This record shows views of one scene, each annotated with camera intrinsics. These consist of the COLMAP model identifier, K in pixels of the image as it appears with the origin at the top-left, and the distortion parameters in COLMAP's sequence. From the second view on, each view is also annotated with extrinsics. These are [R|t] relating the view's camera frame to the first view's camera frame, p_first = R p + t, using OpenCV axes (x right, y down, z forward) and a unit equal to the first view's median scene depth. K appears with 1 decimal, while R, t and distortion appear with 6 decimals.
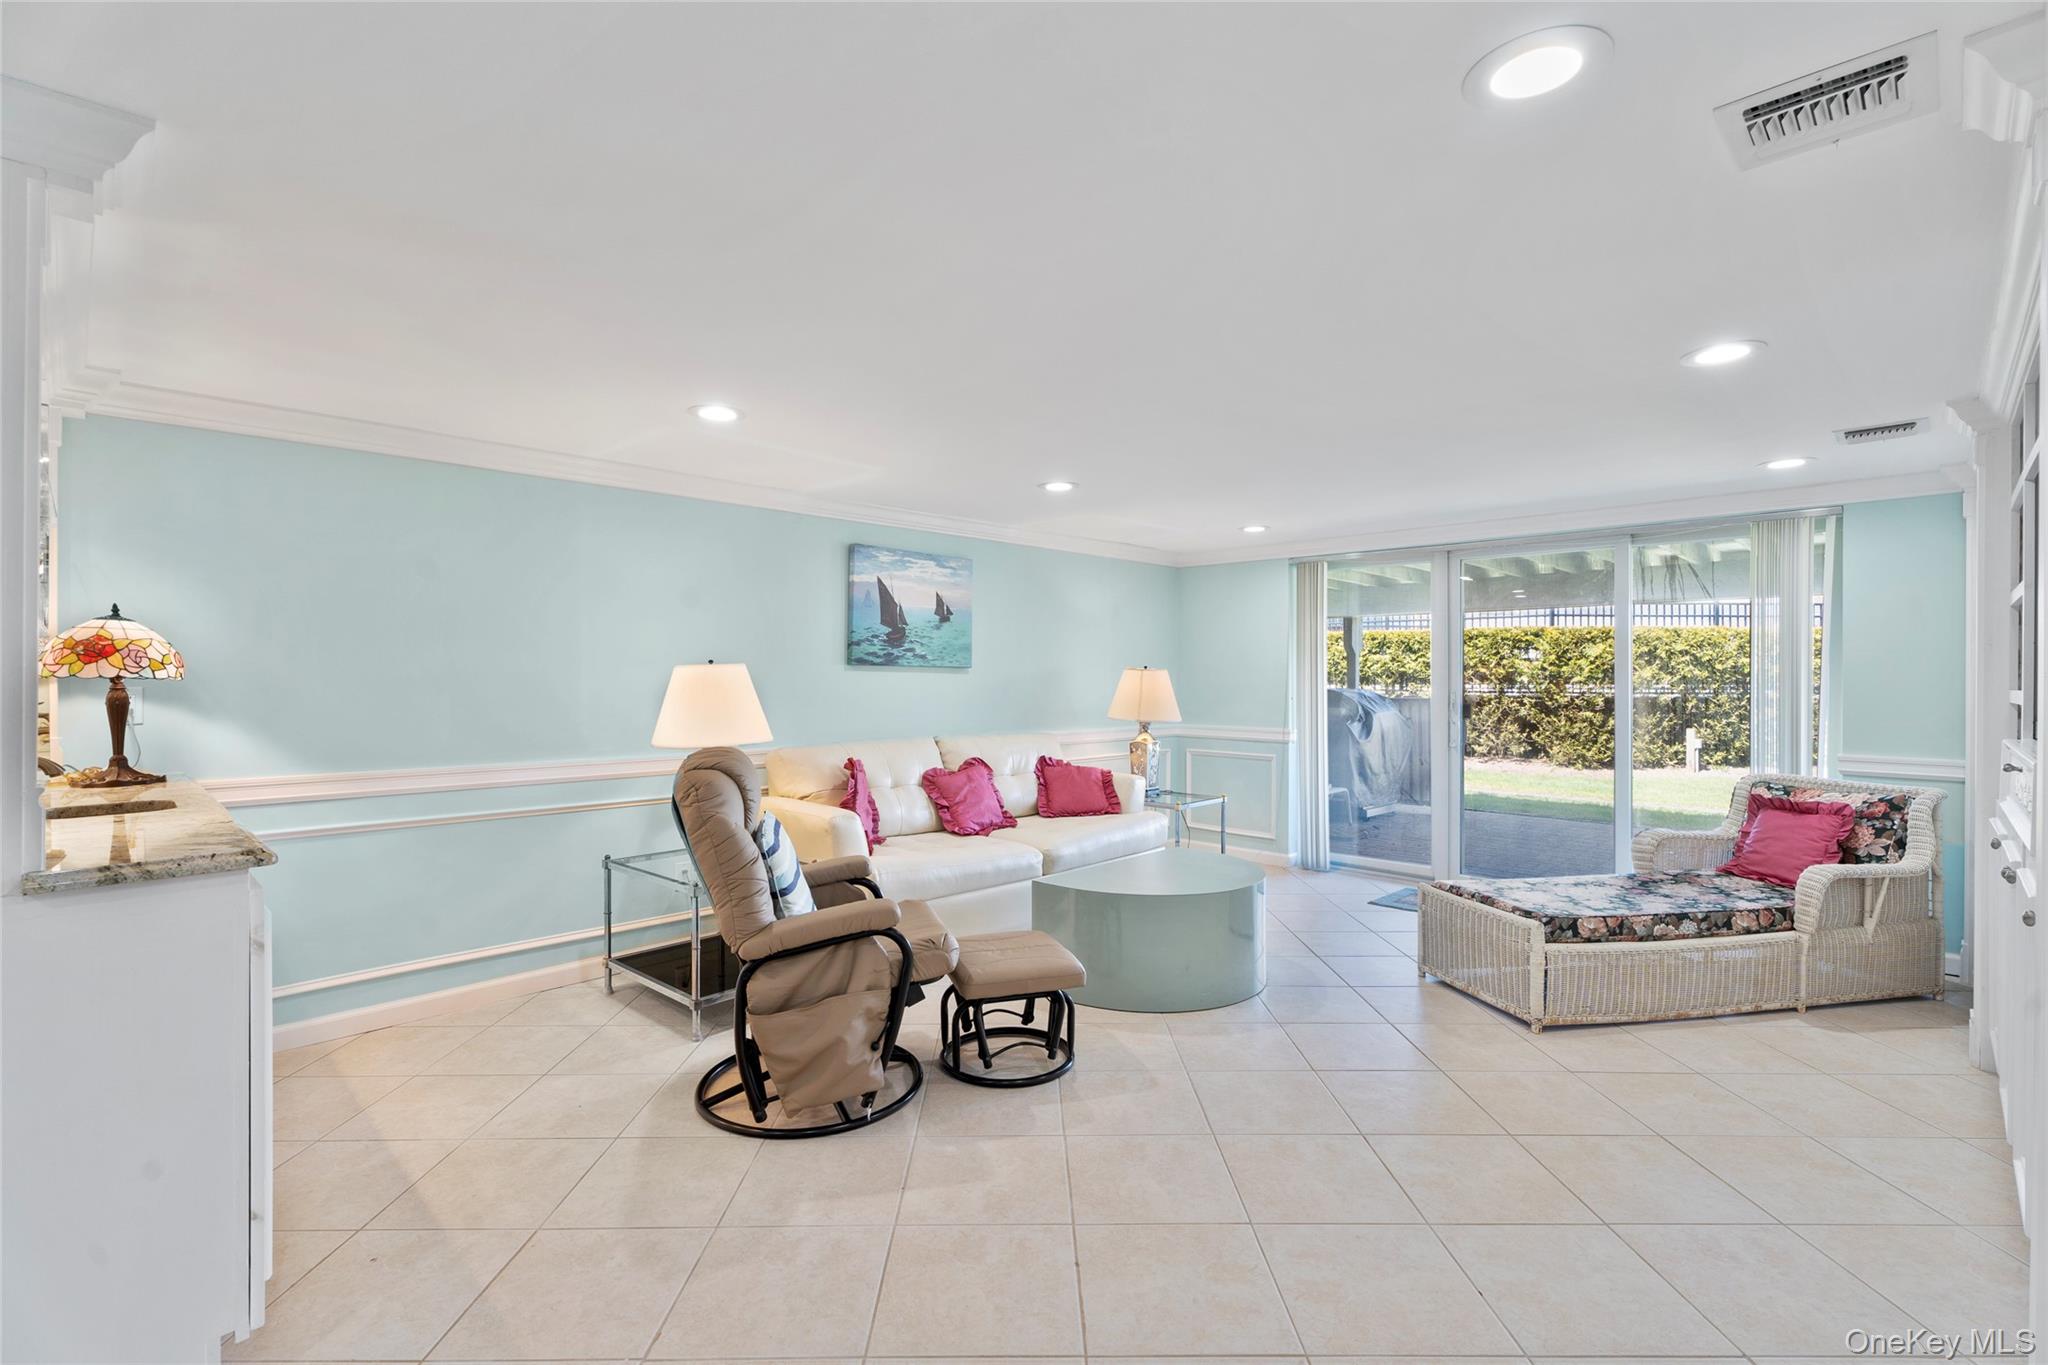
lens RADIAL K [[949.1, 0, 1024.0], [0, 949.1, 682.5], [0, 0, 1]] dist [0.002443, 0.000707]
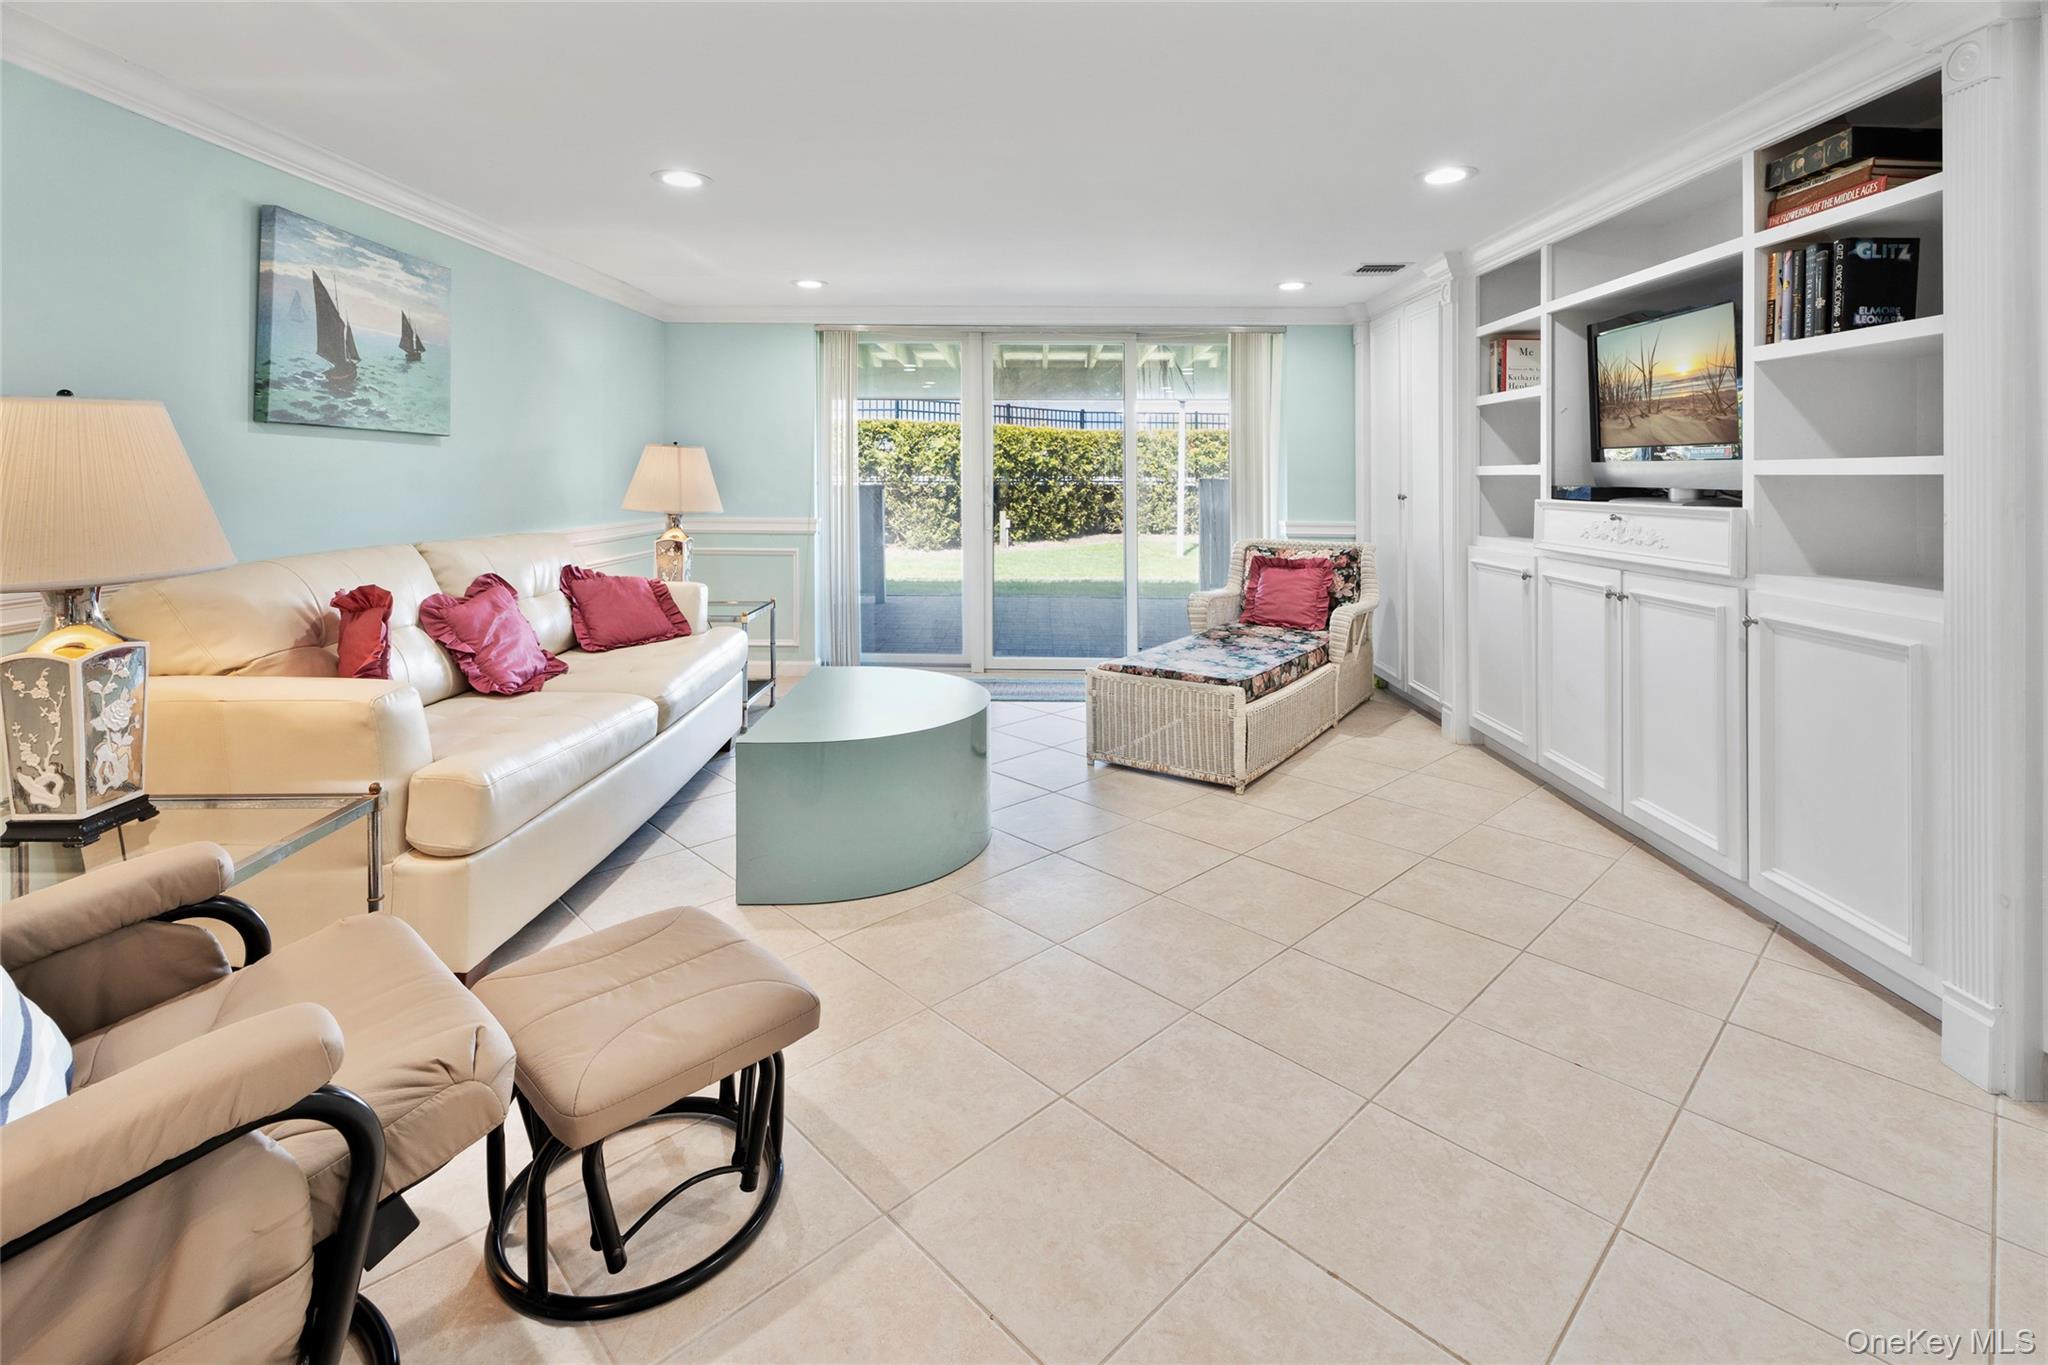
lens RADIAL K [[962.9, 0, 1029.9], [0, 962.9, 474.4], [0, 0, 1]] dist [0.000497, 0.000263]
pose [[0.716052, 0.000812, 0.698046, -0.243349], [0.001488, 0.999995, -0.002691, 0.013629], [-0.698045, 0.002966, 0.716048, 0.268548]]
